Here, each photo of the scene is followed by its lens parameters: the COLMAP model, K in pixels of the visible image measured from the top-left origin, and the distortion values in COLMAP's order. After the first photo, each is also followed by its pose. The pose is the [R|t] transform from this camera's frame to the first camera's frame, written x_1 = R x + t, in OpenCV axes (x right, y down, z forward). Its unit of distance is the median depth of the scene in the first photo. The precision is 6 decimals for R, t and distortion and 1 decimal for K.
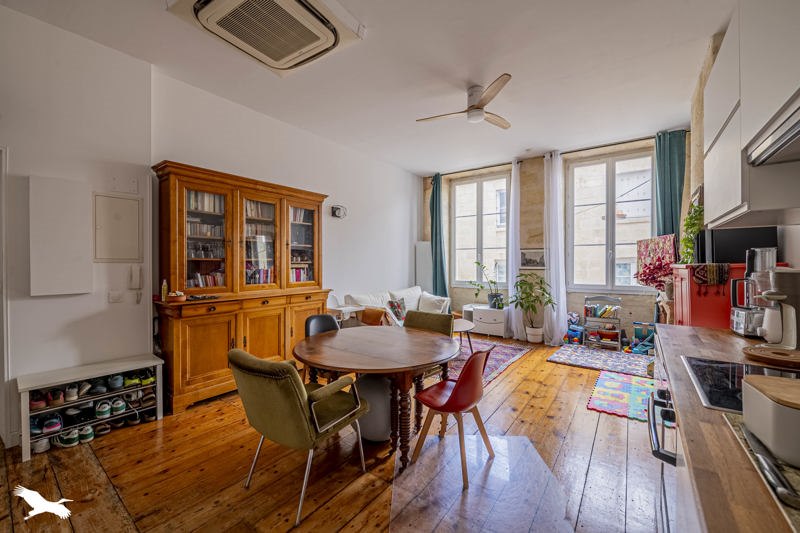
lens RADIAL K [[328.6, 0, 399.4], [0, 328.6, 264.9], [0, 0, 1]] dist [-0.000563, -0.000086]
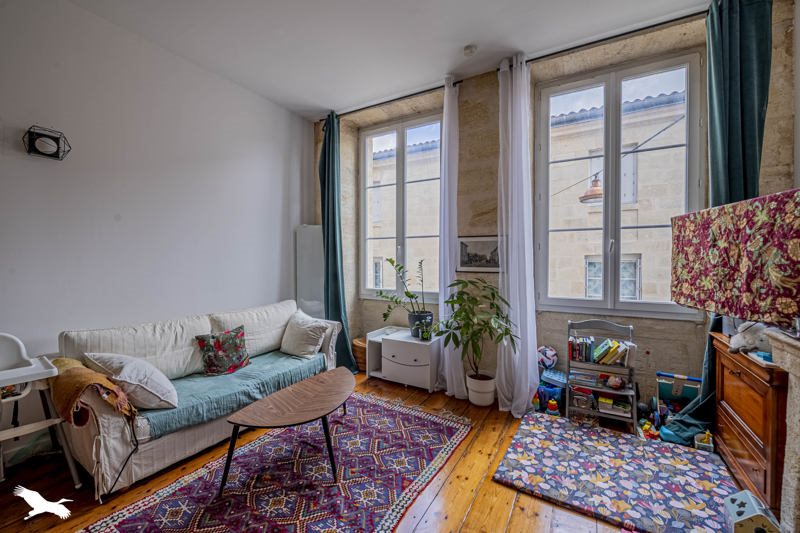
lens RADIAL K [[328.6, 0, 401.2], [0, 328.6, 264.0], [0, 0, 1]] dist [-0.000563, -0.000086]
pose [[0.995719, 0.003384, 0.092373, 0.222506], [-0.003531, 0.999993, 0.001419, -0.001124], [-0.092368, -0.001739, 0.995723, 0.454908]]
